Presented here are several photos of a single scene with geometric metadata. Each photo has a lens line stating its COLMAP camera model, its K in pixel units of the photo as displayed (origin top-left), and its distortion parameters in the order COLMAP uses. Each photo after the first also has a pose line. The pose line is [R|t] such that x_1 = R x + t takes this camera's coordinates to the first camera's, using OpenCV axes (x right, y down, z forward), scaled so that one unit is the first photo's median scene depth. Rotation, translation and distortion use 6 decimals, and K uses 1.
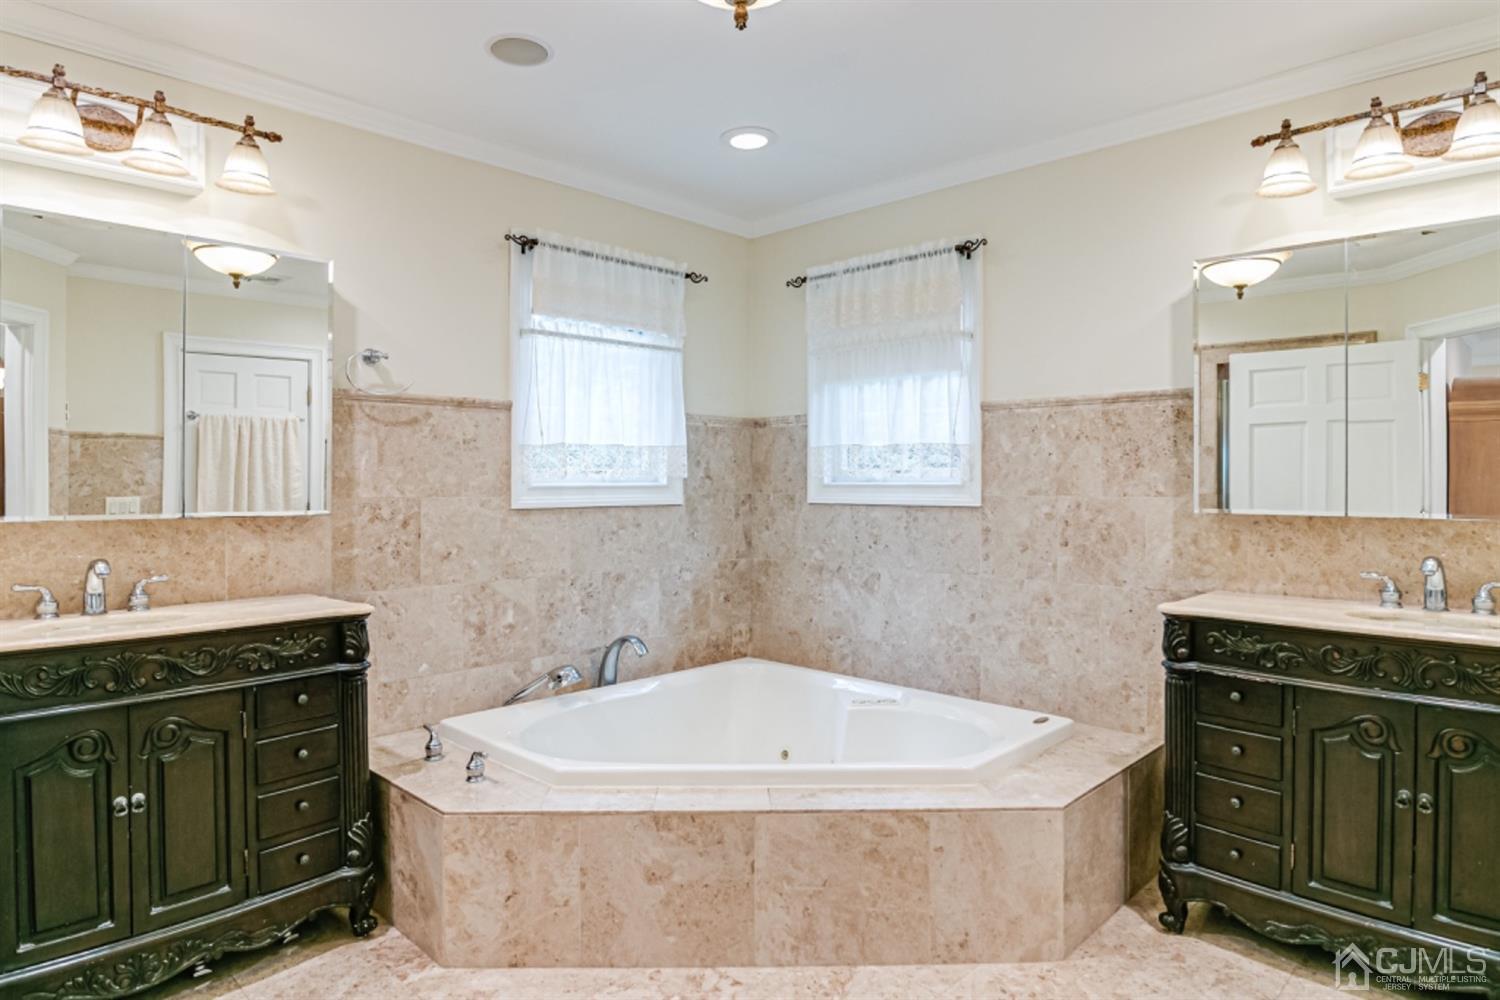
lens RADIAL K [[878.5, 0, 750.0], [0, 878.5, 500.0], [0, 0, 1]] dist [0.000413, 0.000421]
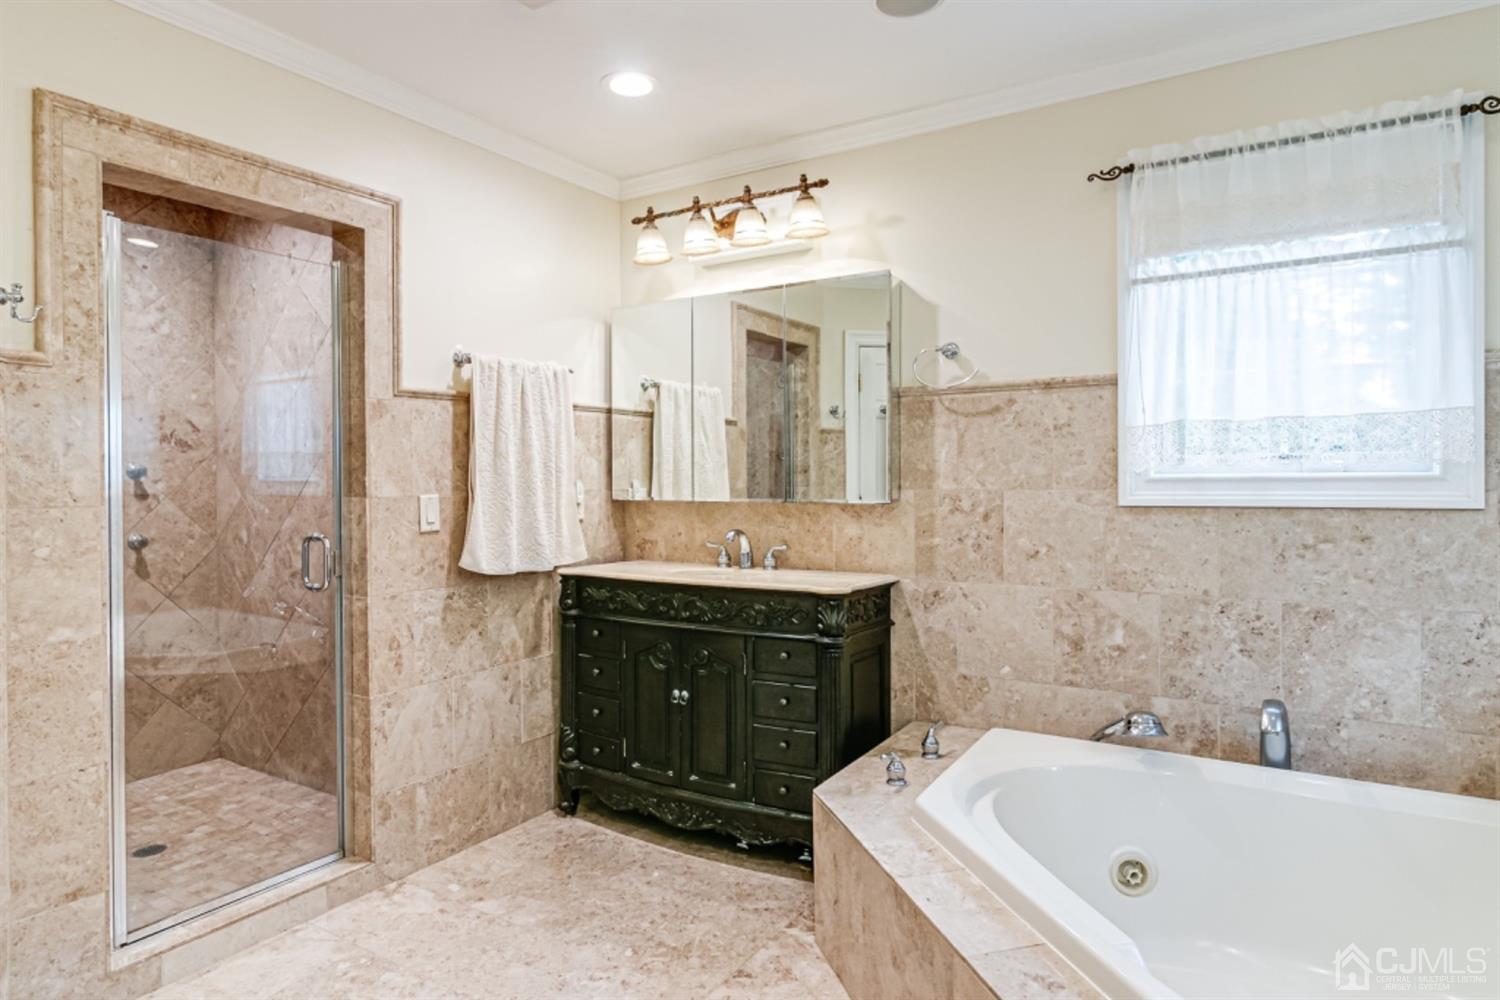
lens RADIAL K [[878.5, 0, 750.0], [0, 878.5, 500.0], [0, 0, 1]] dist [0.000413, 0.000421]
pose [[0.222484, 0.025195, -0.974611, 0.482410], [-0.013604, 0.999649, 0.022736, -0.009650], [0.974841, 0.008200, 0.222749, 0.519363]]
